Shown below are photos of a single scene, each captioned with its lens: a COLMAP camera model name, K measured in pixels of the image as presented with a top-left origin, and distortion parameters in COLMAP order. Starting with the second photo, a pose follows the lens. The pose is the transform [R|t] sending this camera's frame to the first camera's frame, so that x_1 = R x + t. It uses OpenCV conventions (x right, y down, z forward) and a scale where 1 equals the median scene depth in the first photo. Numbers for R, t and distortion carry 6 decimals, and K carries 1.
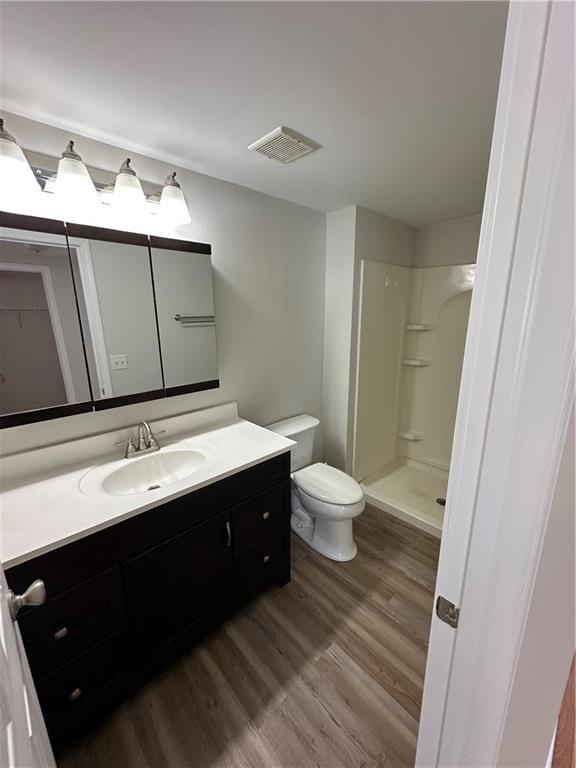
lens RADIAL K [[306.7, 0, 287.9], [0, 306.7, 382.8], [0, 0, 1]] dist [-0.003275, 0.001013]
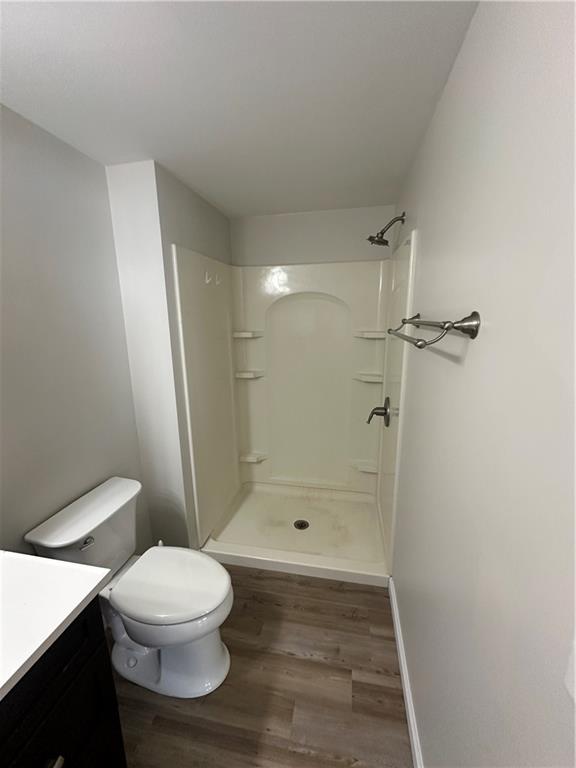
lens RADIAL K [[306.7, 0, 292.1], [0, 306.7, 381.3], [0, 0, 1]] dist [-0.003275, 0.001013]
pose [[0.805088, -0.127706, 0.579245, 0.013750], [0.137926, 0.990086, 0.026581, -0.067521], [-0.576896, 0.058493, 0.814720, 0.276804]]
